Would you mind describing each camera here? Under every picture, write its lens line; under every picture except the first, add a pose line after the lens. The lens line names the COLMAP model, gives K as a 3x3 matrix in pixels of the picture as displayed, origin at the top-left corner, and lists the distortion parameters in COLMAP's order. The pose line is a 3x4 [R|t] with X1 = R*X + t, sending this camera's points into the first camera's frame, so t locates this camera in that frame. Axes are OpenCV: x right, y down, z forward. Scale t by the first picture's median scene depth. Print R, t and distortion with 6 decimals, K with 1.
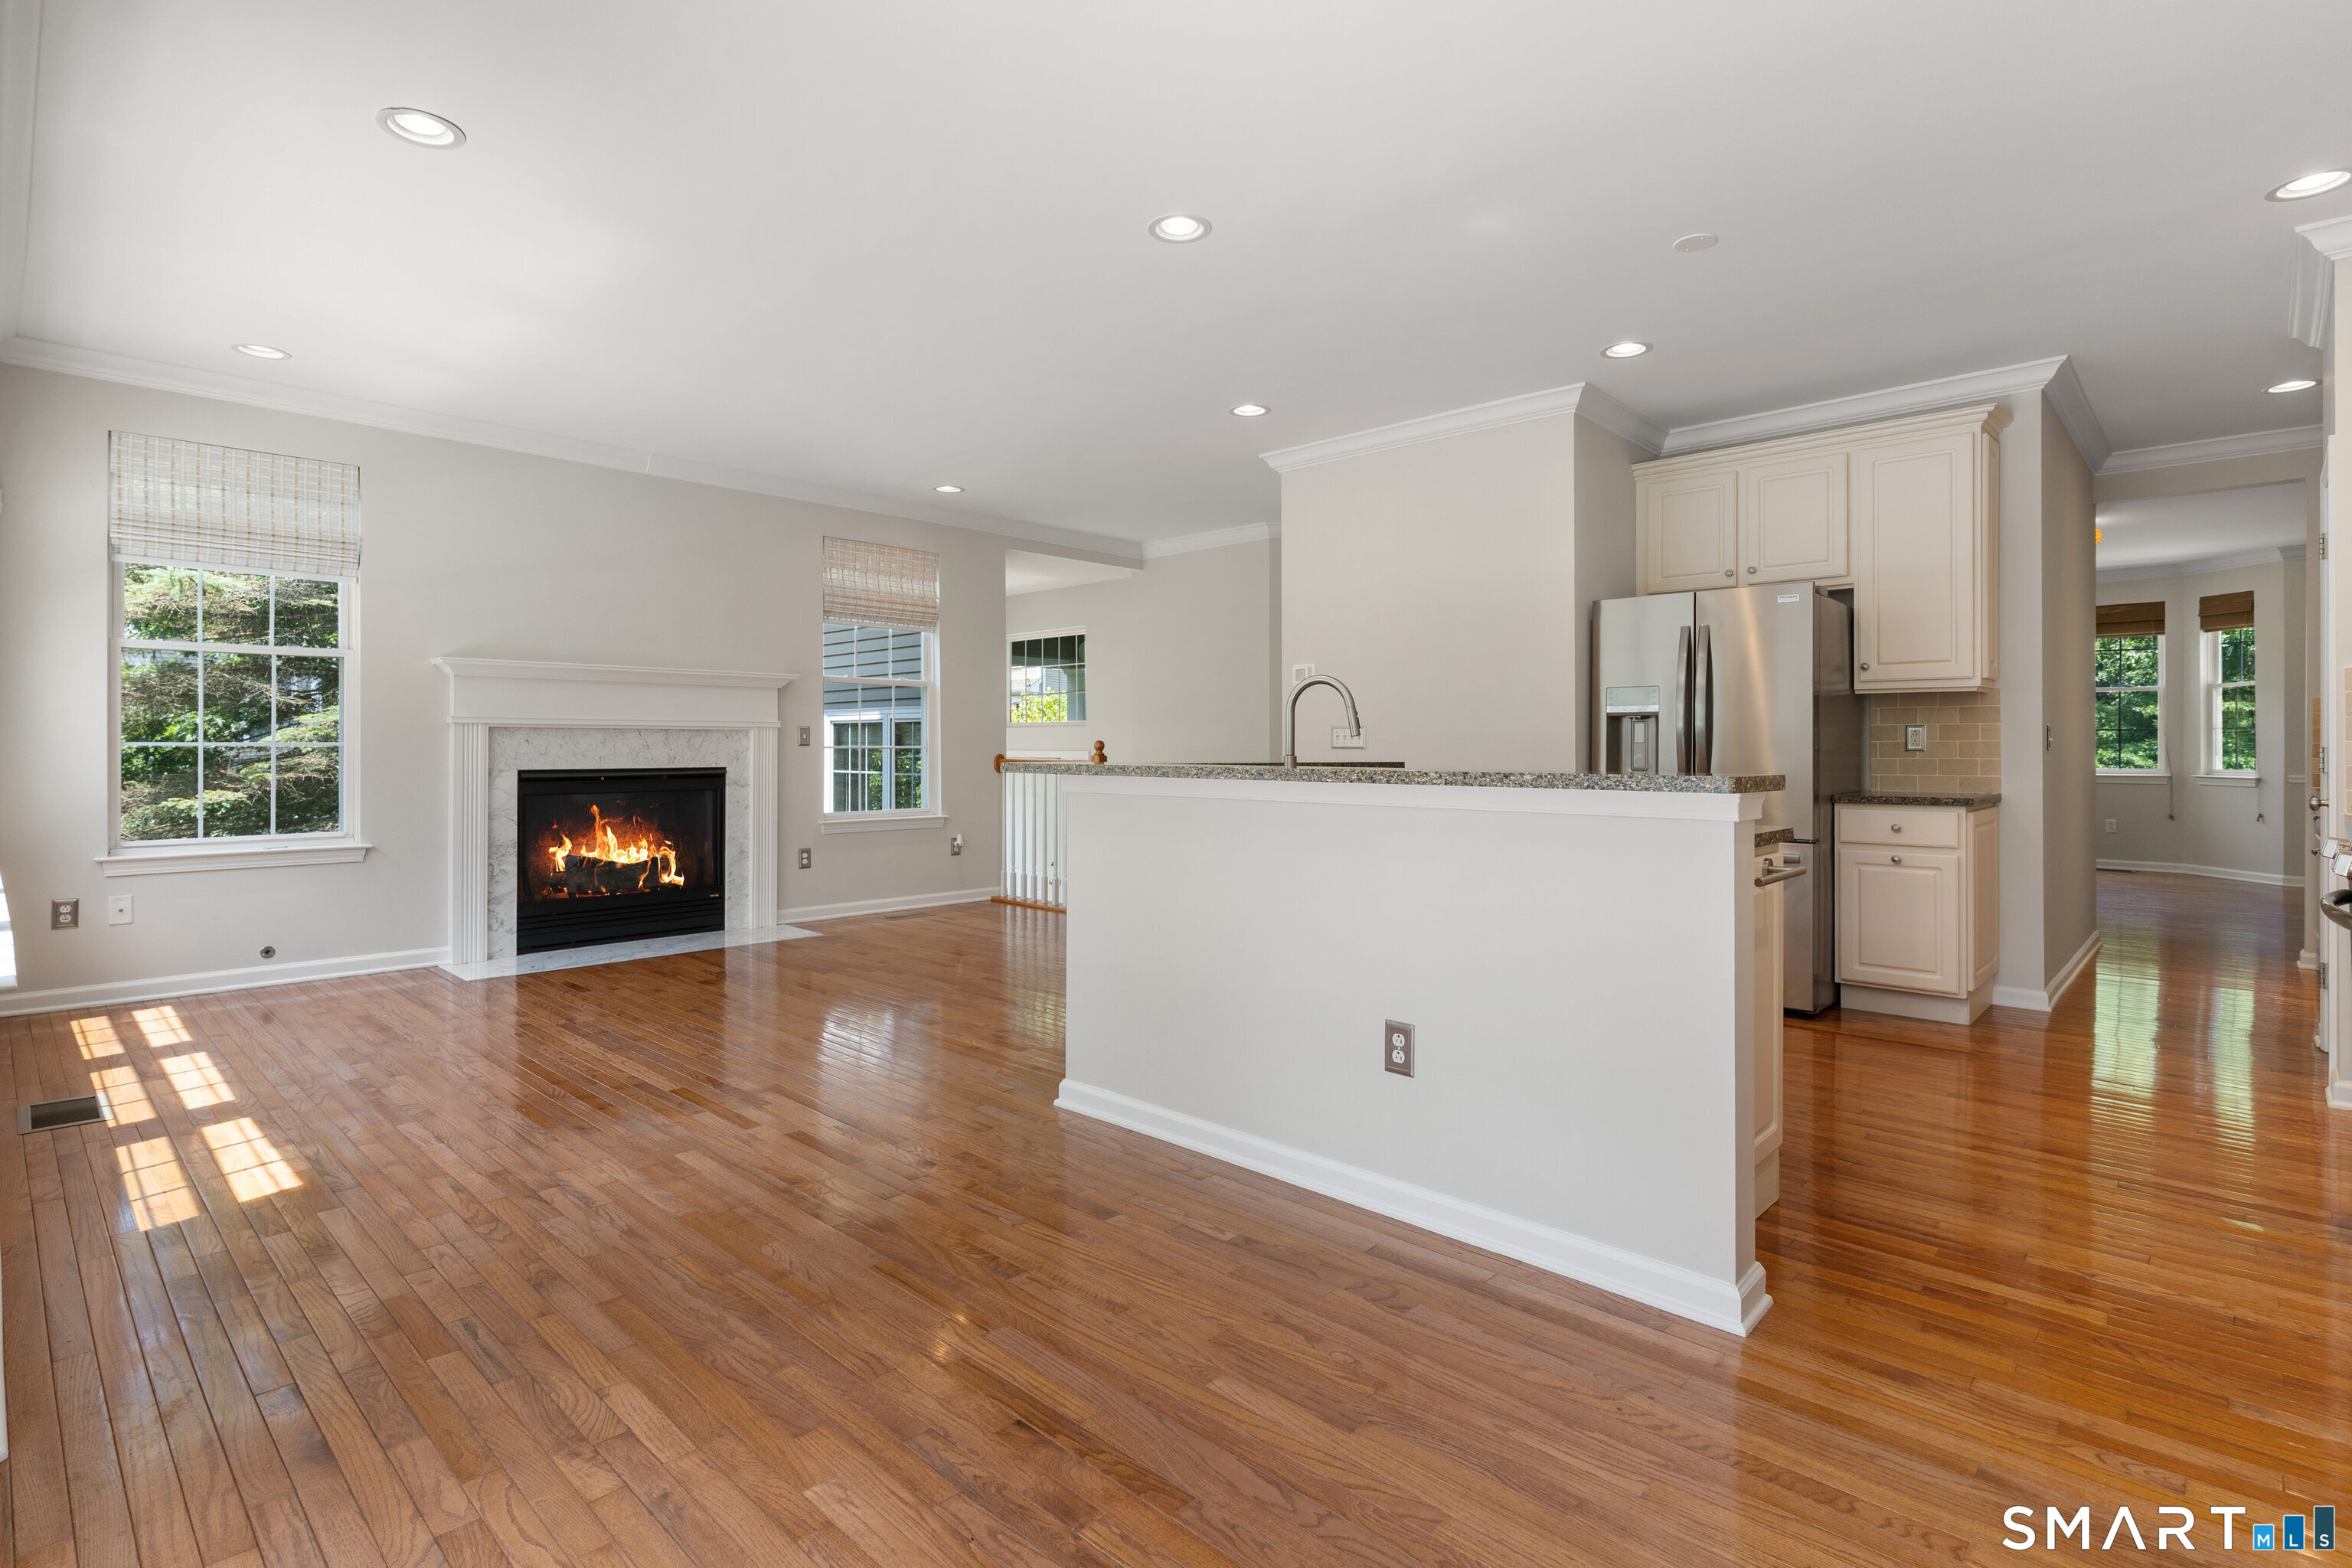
lens RADIAL K [[1130.3, 0, 1166.3], [0, 1130.3, 752.2], [0, 0, 1]] dist [0.005192, -0.002546]
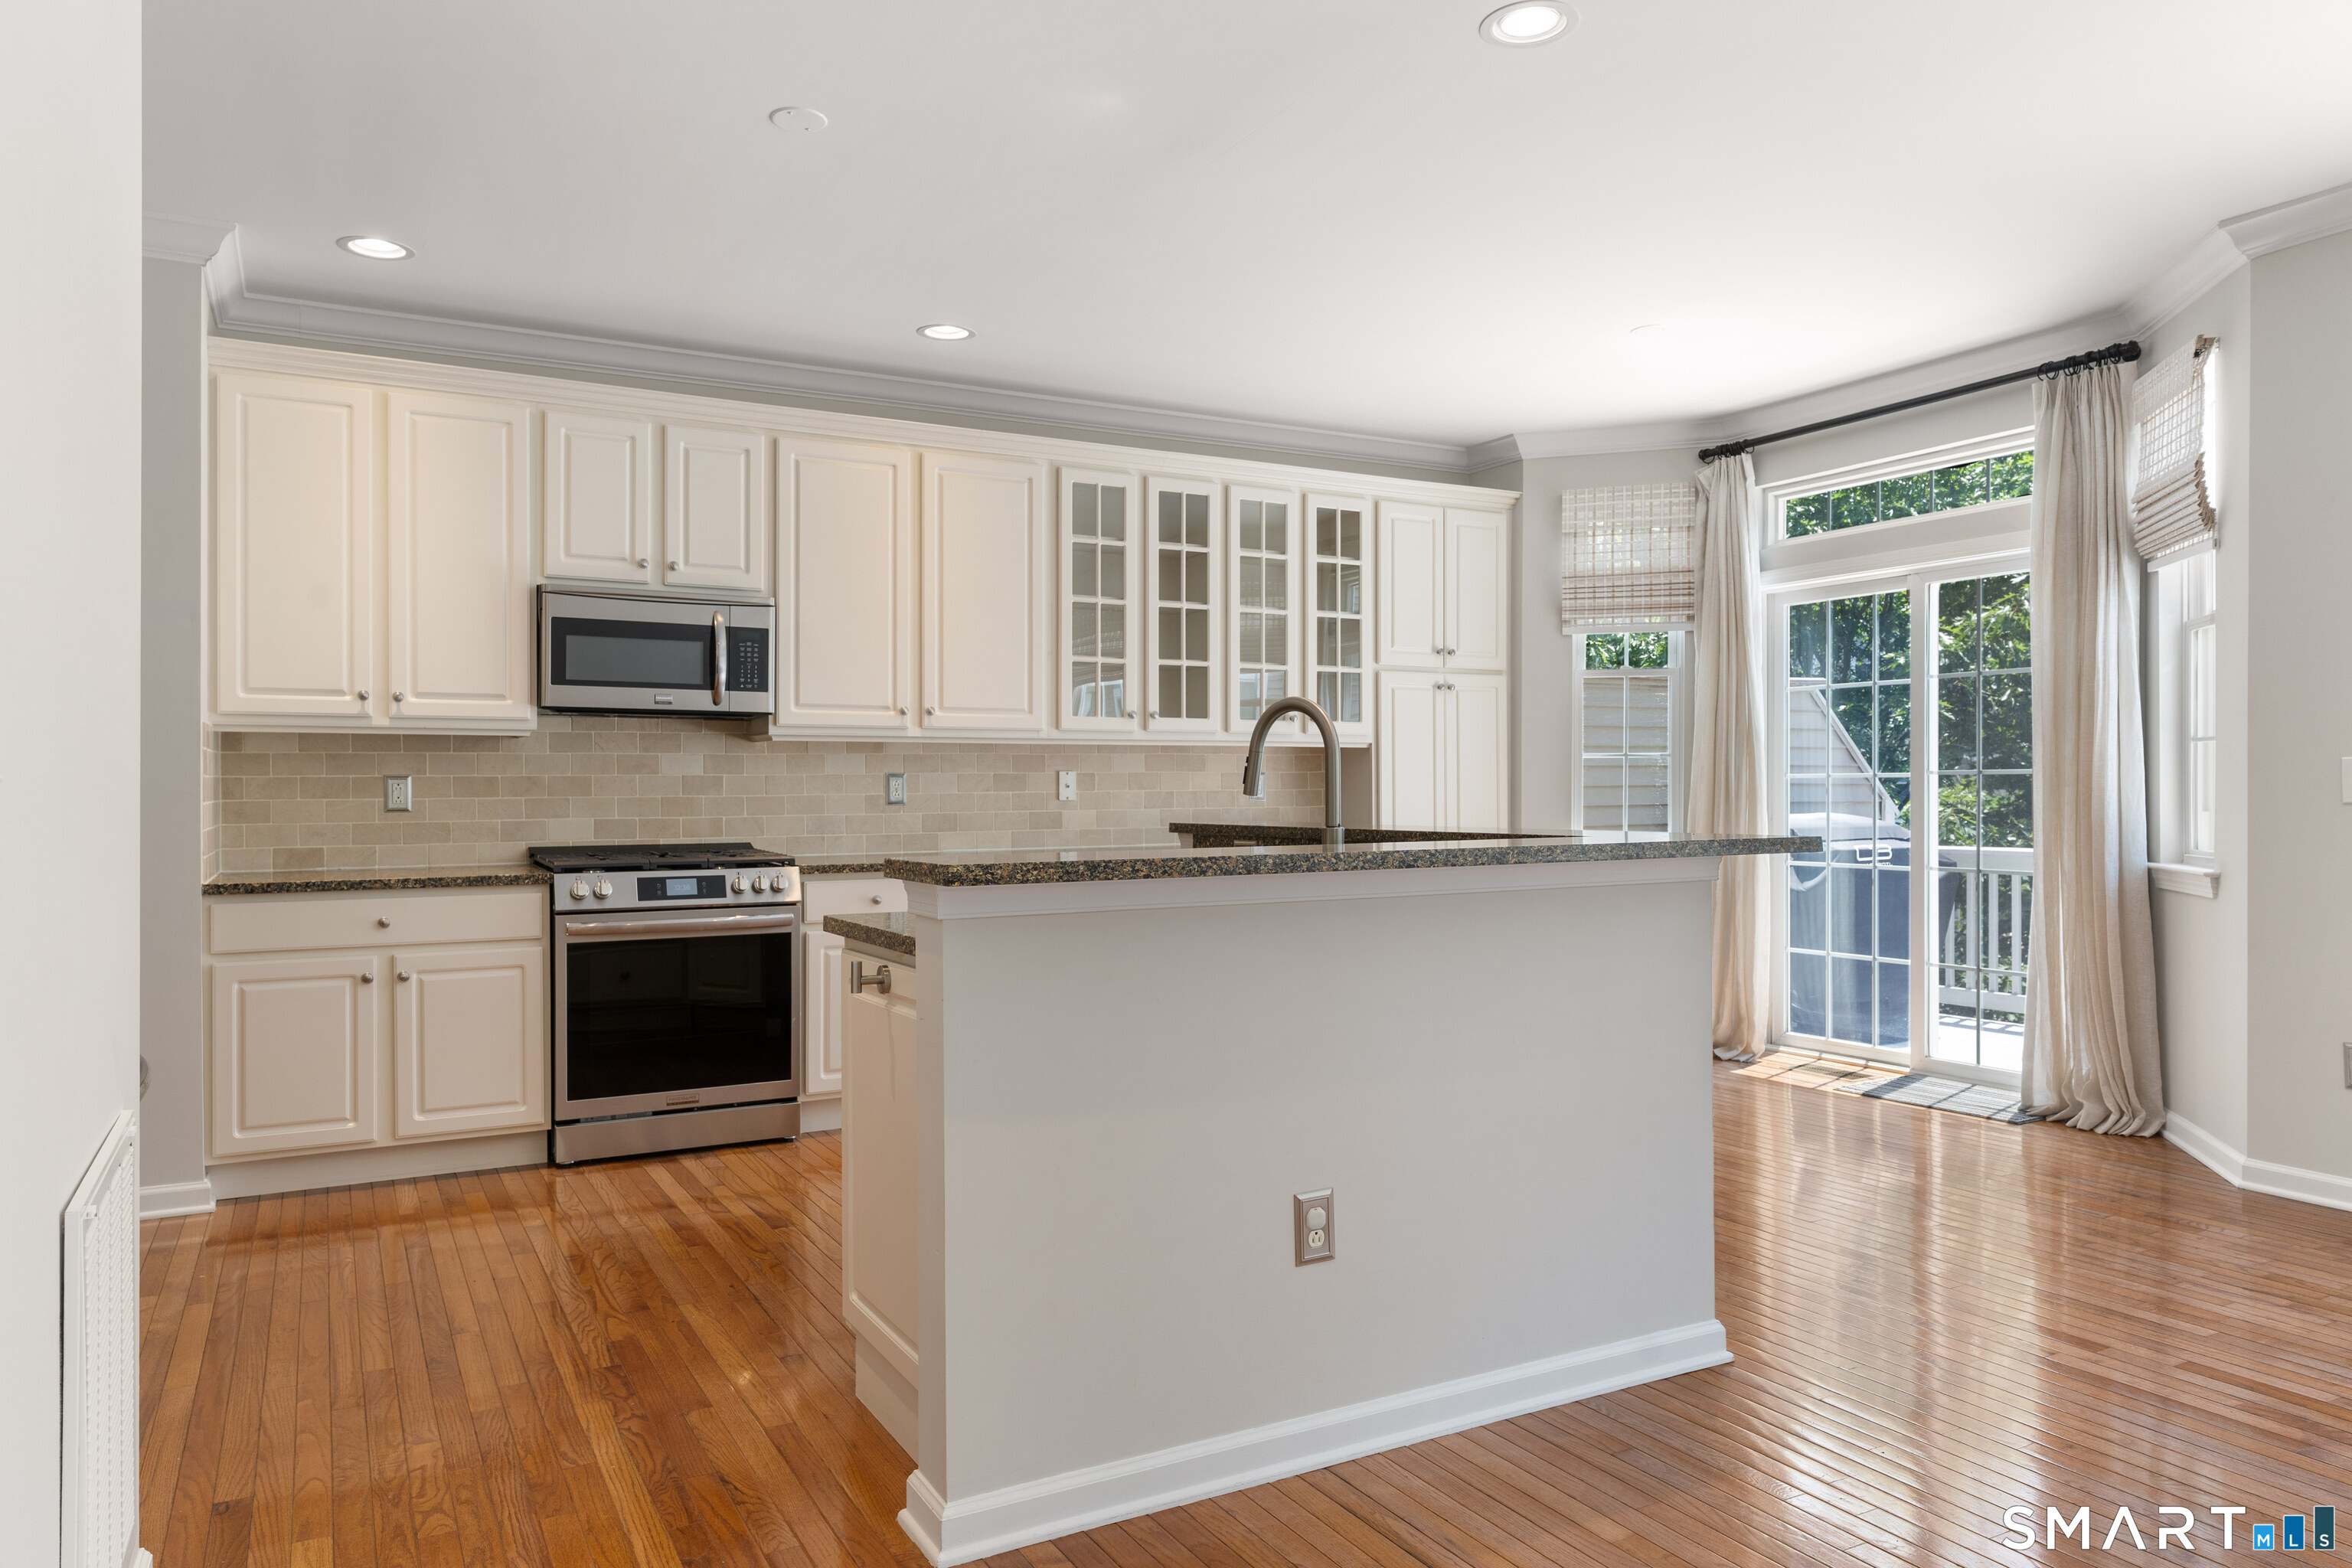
lens RADIAL K [[1544.0, 0, 1160.7], [0, 1544.0, 784.4], [0, 0, 1]] dist [0.001228, 0.006147]
pose [[-0.953554, 0.004472, 0.301189, -0.033873], [0.005027, 0.999987, 0.001068, -0.012250], [-0.301180, 0.002533, -0.953564, 1.158525]]
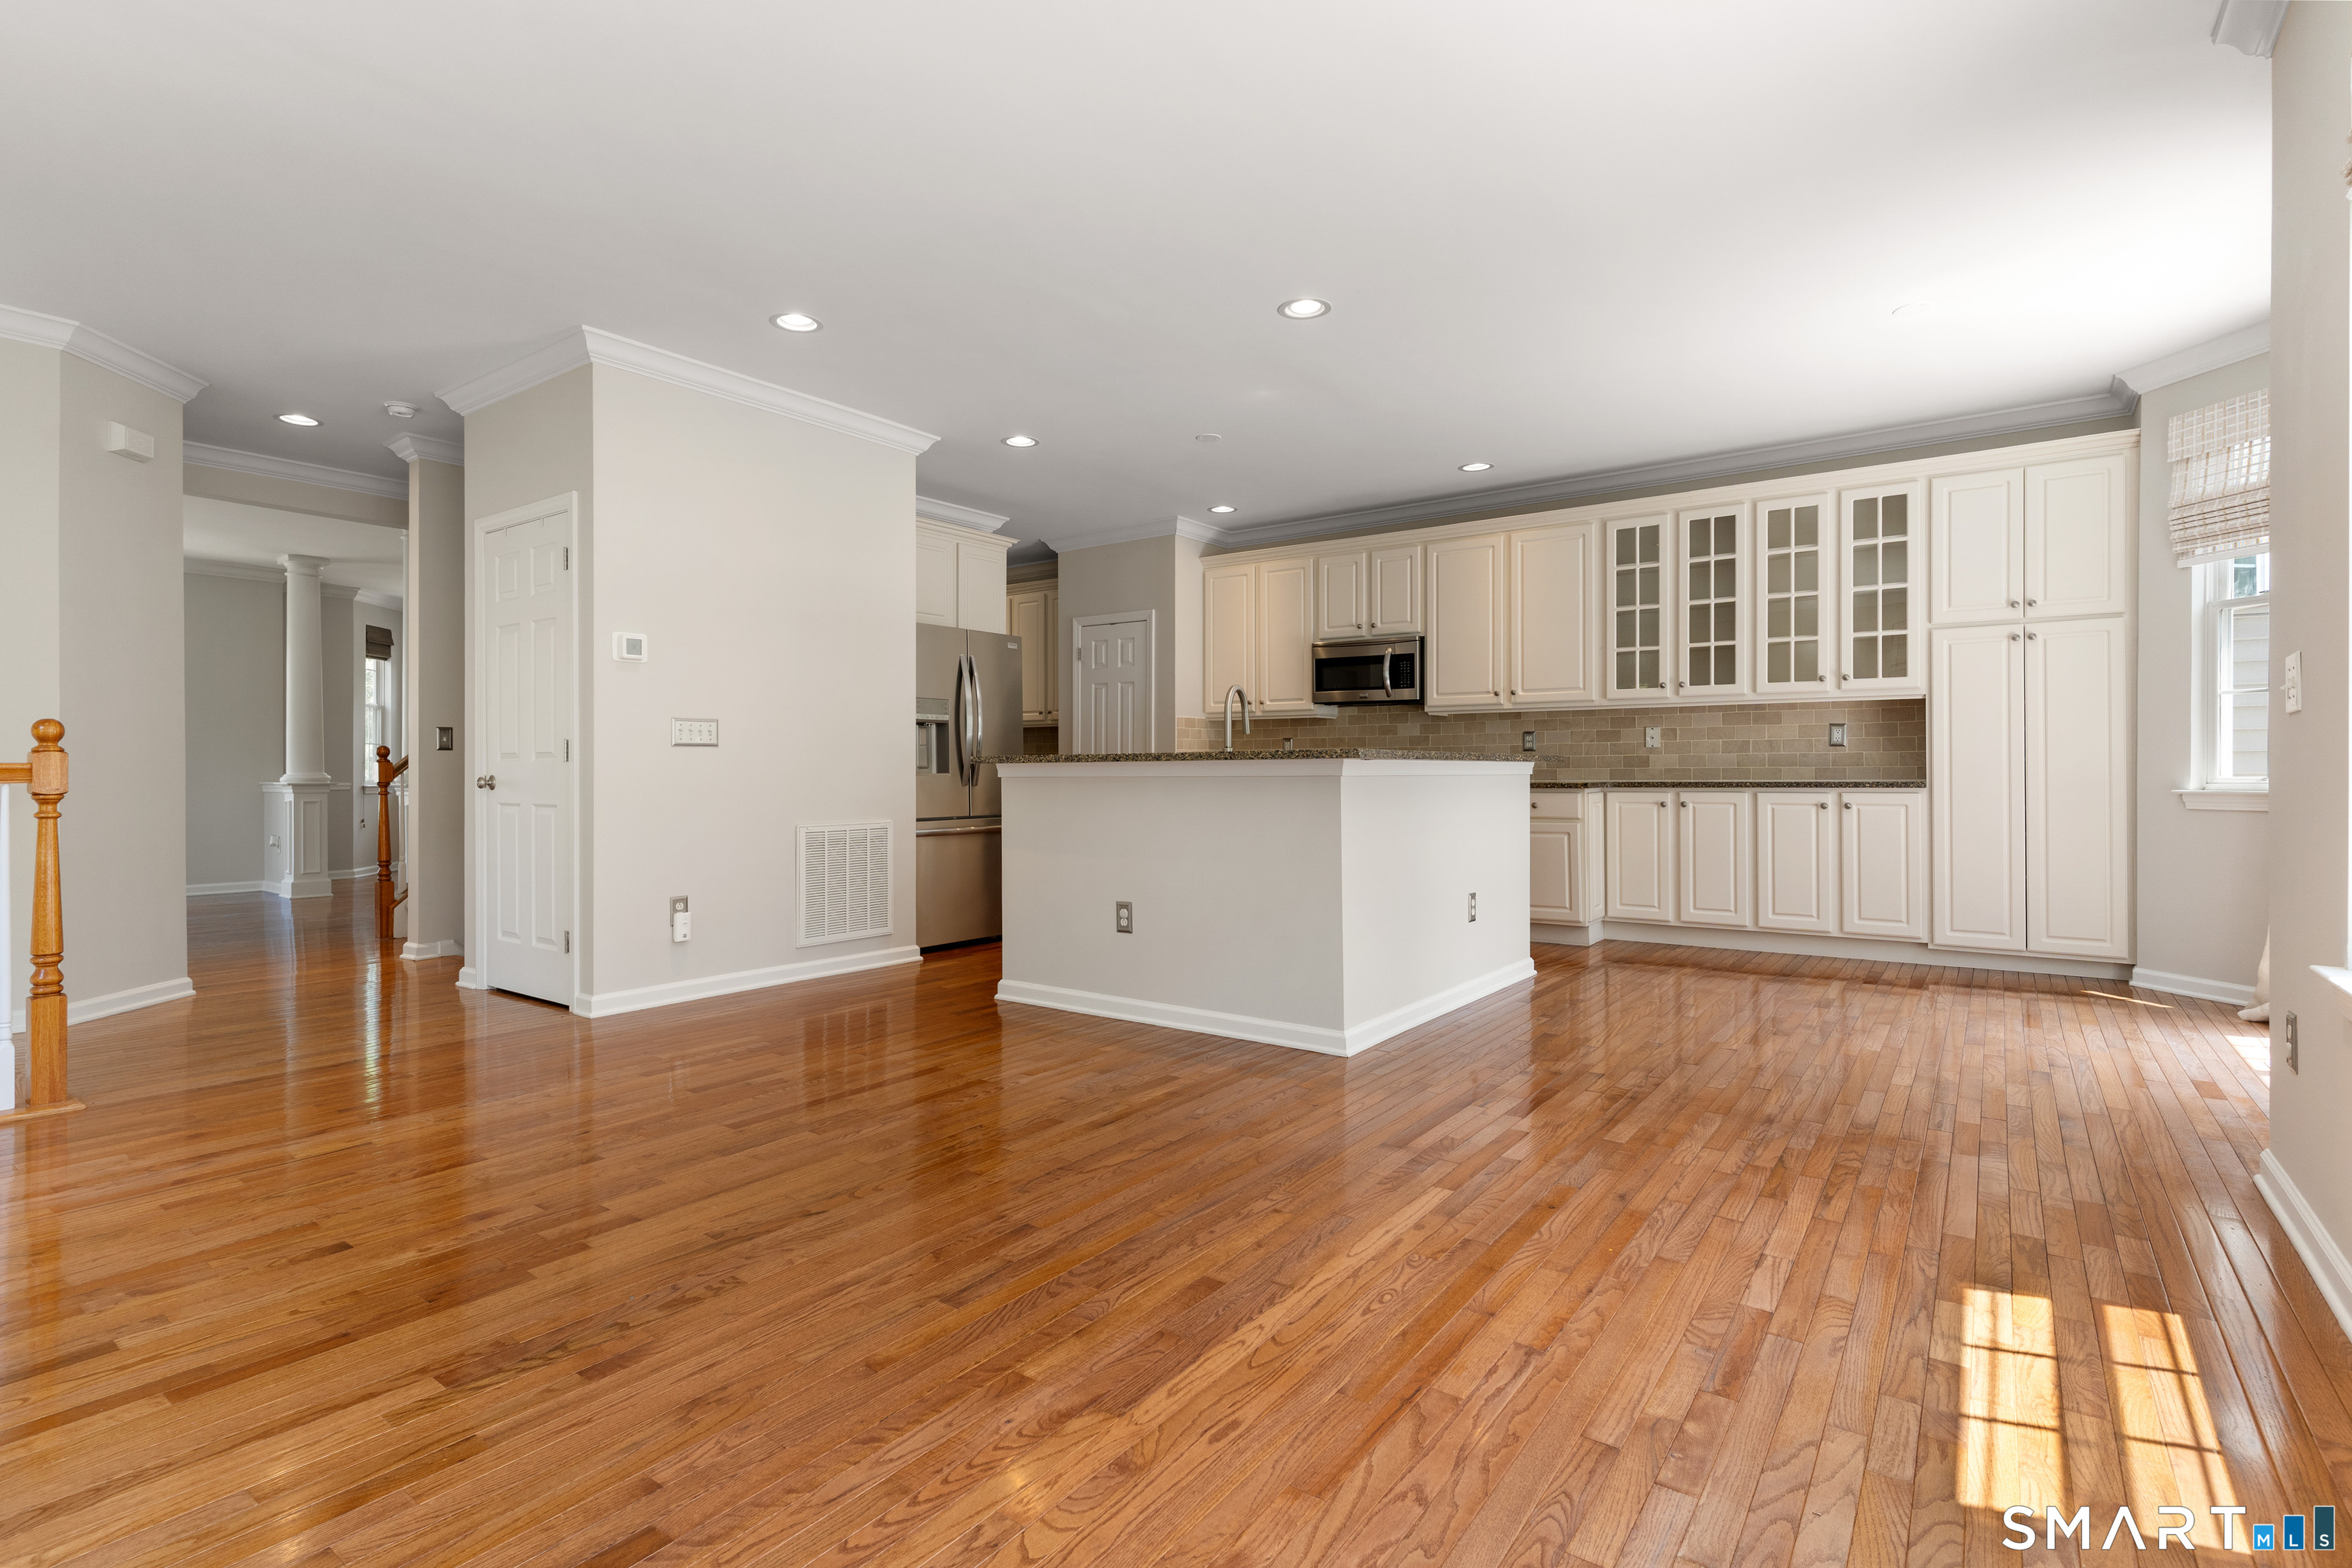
lens RADIAL K [[1130.3, 0, 1153.7], [0, 1130.3, 769.8], [0, 0, 1]] dist [0.005192, -0.002546]
pose [[-0.120955, 0.000243, 0.992658, -0.700727], [0.008390, 0.999965, 0.000778, 0.016620], [-0.992623, 0.008422, -0.120952, 0.786724]]
